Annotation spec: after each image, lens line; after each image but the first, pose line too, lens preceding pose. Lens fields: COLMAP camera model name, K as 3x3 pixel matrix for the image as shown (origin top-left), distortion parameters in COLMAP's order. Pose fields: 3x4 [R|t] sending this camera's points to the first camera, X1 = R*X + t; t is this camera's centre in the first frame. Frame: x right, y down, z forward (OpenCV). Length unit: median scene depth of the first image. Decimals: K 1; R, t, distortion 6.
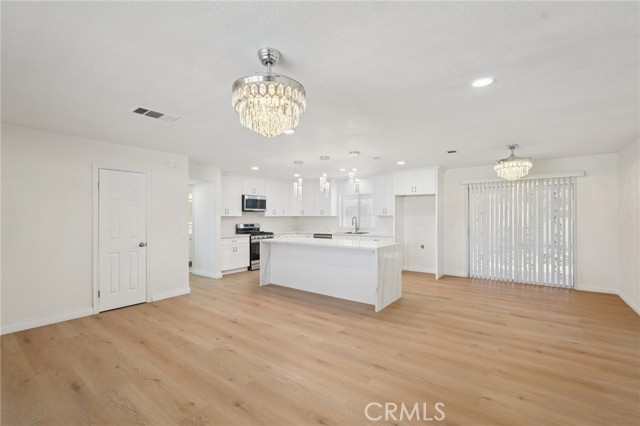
lens RADIAL K [[281.4, 0, 319.6], [0, 281.4, 214.1], [0, 0, 1]] dist [-0.007782, 0.000361]
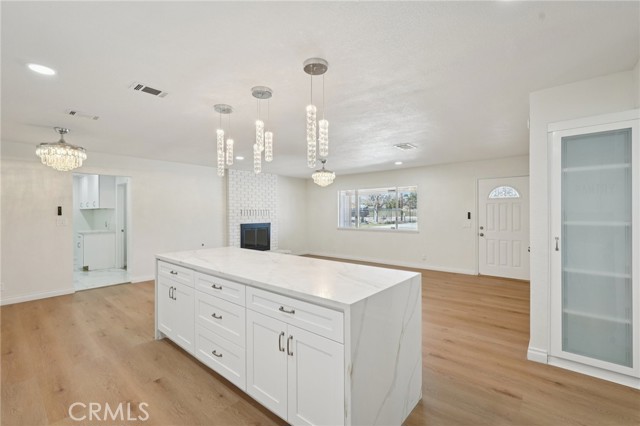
lens RADIAL K [[281.4, 0, 319.5], [0, 281.4, 210.9], [0, 0, 1]] dist [-0.007782, 0.000361]
pose [[-0.998100, 0.006109, 0.061308, -0.095209], [0.004972, 0.999813, -0.018667, 0.014912], [-0.061410, -0.018326, -0.997944, 1.188472]]
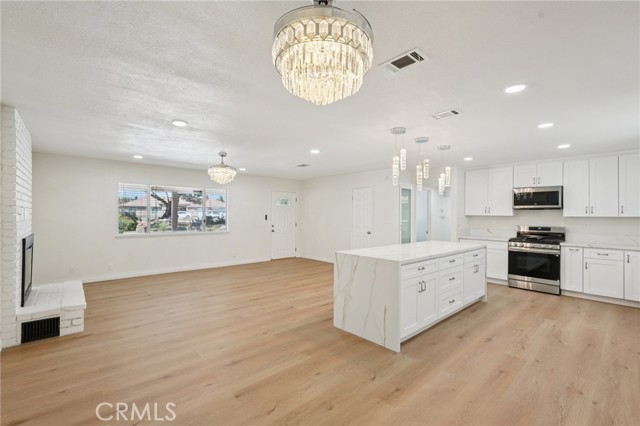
lens RADIAL K [[281.4, 0, 321.5], [0, 281.4, 213.9], [0, 0, 1]] dist [-0.007782, 0.000361]
pose [[-0.184074, -0.001179, -0.982912, 0.660725], [0.001675, 0.999997, -0.001514, 0.002634], [0.982911, -0.001925, -0.184071, 0.698248]]
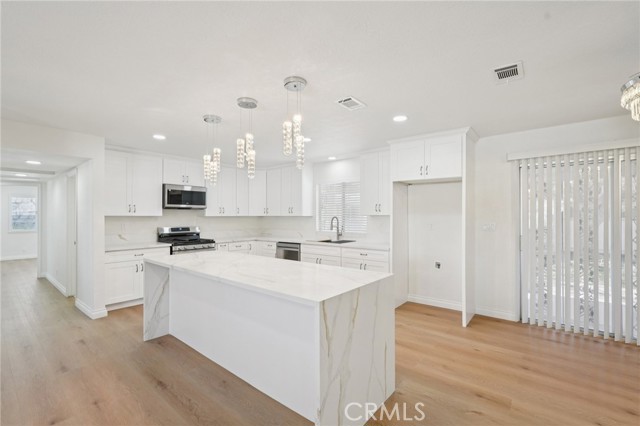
lens RADIAL K [[281.4, 0, 318.9], [0, 281.4, 216.8], [0, 0, 1]] dist [-0.007782, 0.000361]
pose [[0.999064, 0.000595, -0.043252, 0.138098], [-0.000134, 0.999943, 0.010665, 0.002398], [0.043256, -0.010649, 0.999007, 0.394638]]
